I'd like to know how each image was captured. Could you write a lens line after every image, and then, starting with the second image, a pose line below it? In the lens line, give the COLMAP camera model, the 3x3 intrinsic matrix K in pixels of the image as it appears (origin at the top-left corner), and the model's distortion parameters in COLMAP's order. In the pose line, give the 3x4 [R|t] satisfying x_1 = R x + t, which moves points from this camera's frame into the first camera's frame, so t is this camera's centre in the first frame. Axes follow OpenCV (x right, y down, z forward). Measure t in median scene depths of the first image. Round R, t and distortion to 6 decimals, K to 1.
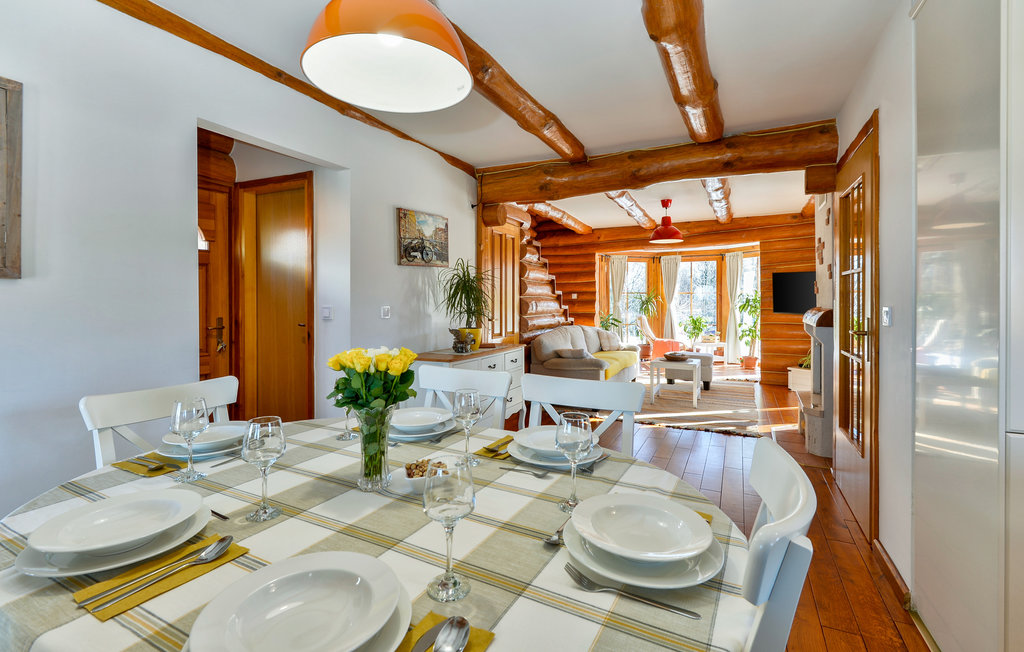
lens RADIAL K [[457.0, 0, 513.4], [0, 457.0, 305.4], [0, 0, 1]] dist [0.004905, -0.001443]
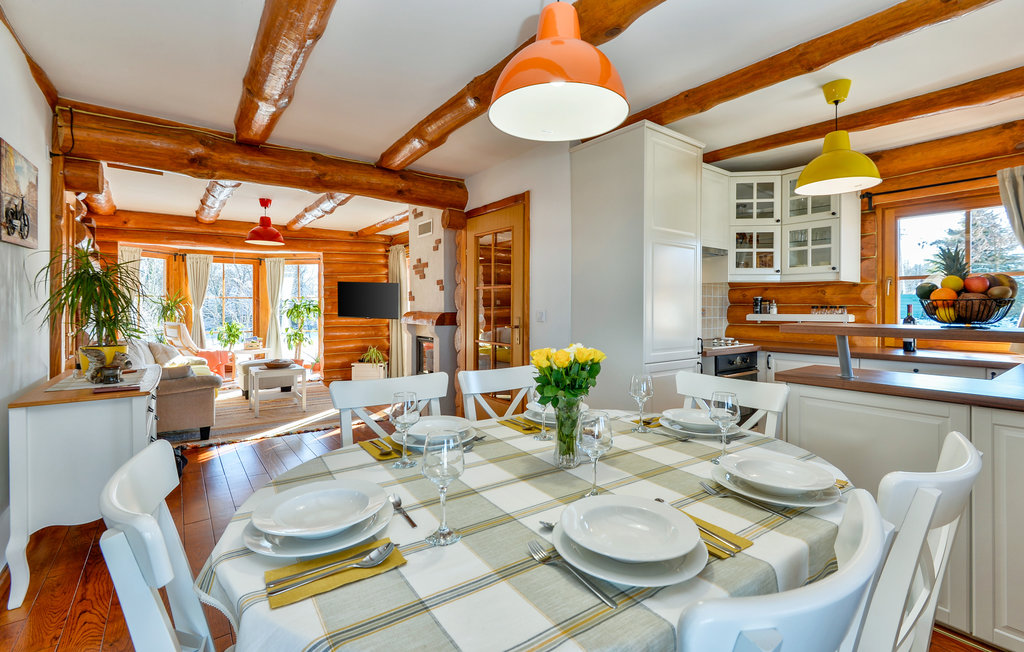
lens RADIAL K [[457.0, 0, 512.8], [0, 457.0, 306.2], [0, 0, 1]] dist [0.004905, -0.001443]
pose [[0.465914, 0.004561, 0.884818, -0.265589], [0.005033, 0.999957, -0.007805, 0.000454], [-0.884816, 0.008090, 0.465871, 0.109541]]
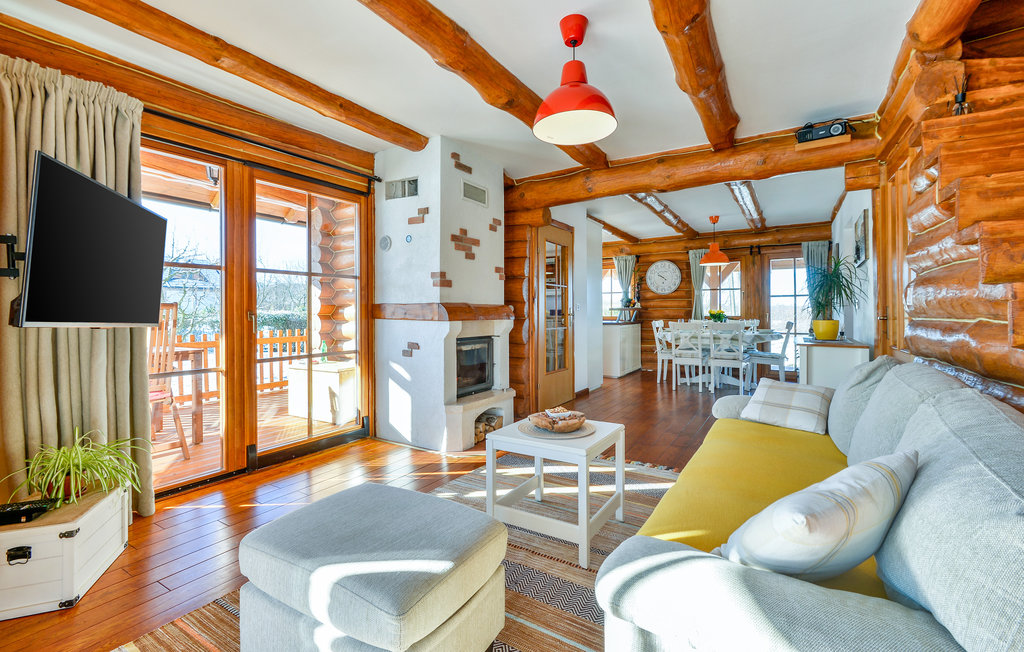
lens RADIAL K [[457.0, 0, 510.8], [0, 457.0, 311.2], [0, 0, 1]] dist [0.004905, -0.001443]
pose [[-0.995399, 0.007037, 0.095560, 0.363073], [0.007748, 0.999945, 0.007068, 0.010887], [-0.095505, 0.007776, -0.995399, 1.418888]]
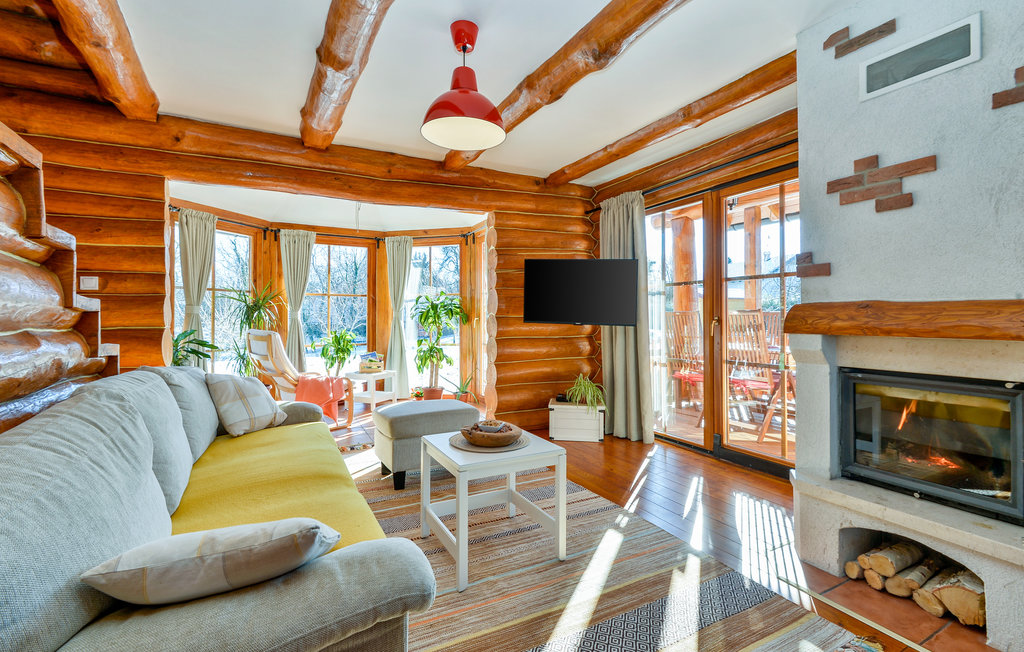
lens RADIAL K [[457.0, 0, 513.3], [0, 457.0, 312.5], [0, 0, 1]] dist [0.004905, -0.001443]
pose [[0.585768, 0.012190, 0.810387, 0.051058], [0.003770, 0.999835, -0.017764, 0.016578], [-0.810470, 0.013461, 0.585626, 0.752651]]
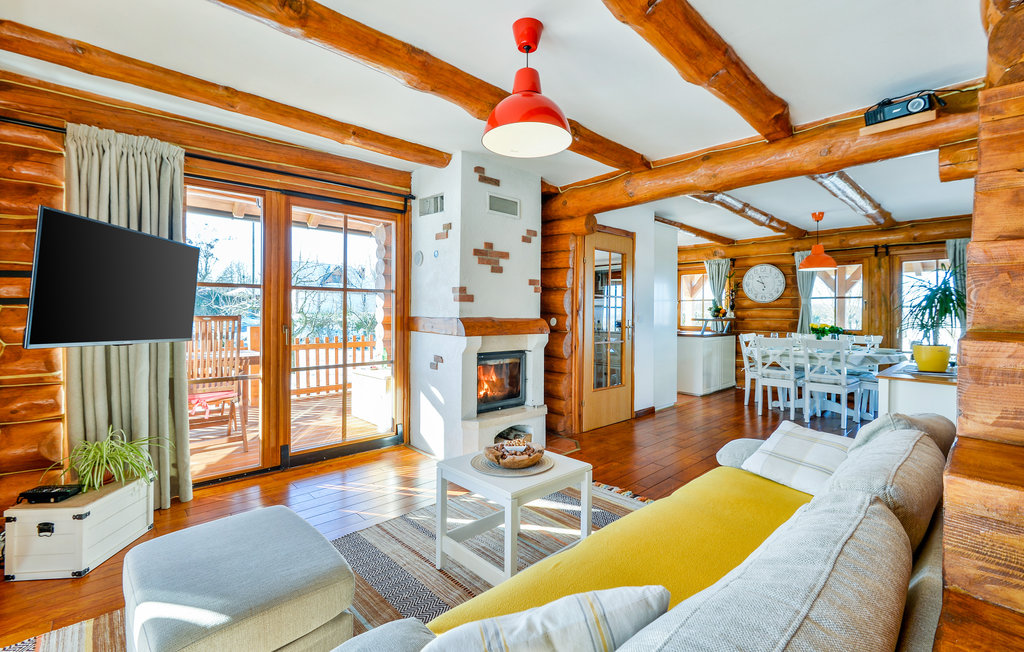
lens RADIAL K [[457.0, 0, 510.2], [0, 457.0, 312.1], [0, 0, 1]] dist [0.004905, -0.001443]
pose [[-0.936020, -0.003550, 0.351929, 0.228274], [-0.001571, 0.999981, 0.005908, -0.009217], [-0.351943, 0.004978, -0.936008, 1.366528]]
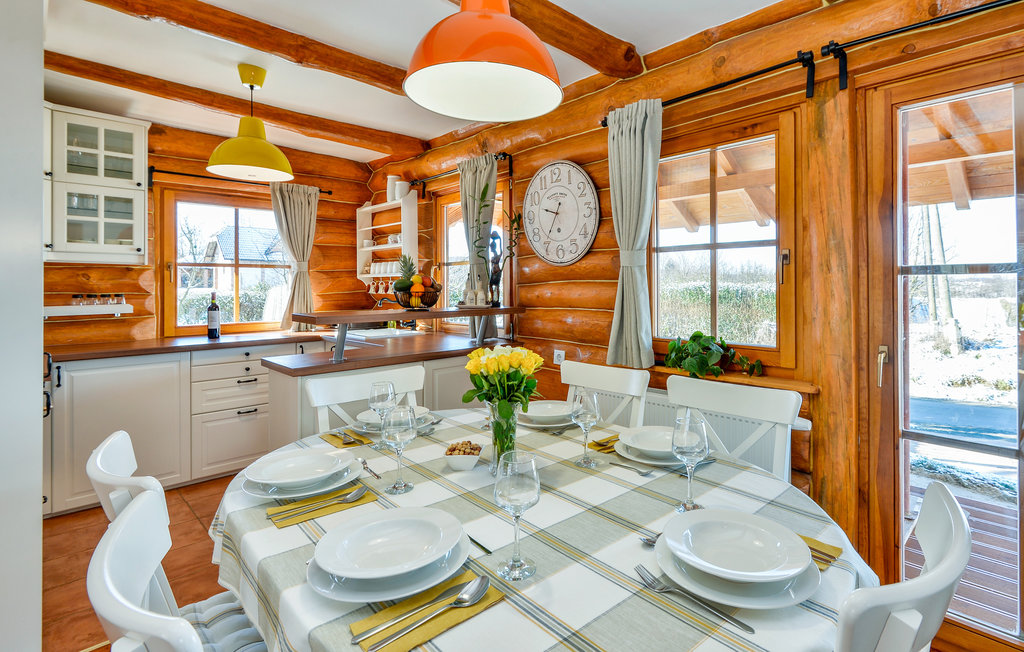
lens RADIAL K [[490.3, 0, 578.7], [0, 490.3, 284.9], [0, 0, 1]] dist [0.015240, -0.000303]
pose [[-0.954088, 0.008218, 0.299412, -0.158034], [0.009742, 0.999946, 0.003600, -0.010471], [-0.299366, 0.006352, -0.954117, 0.391449]]
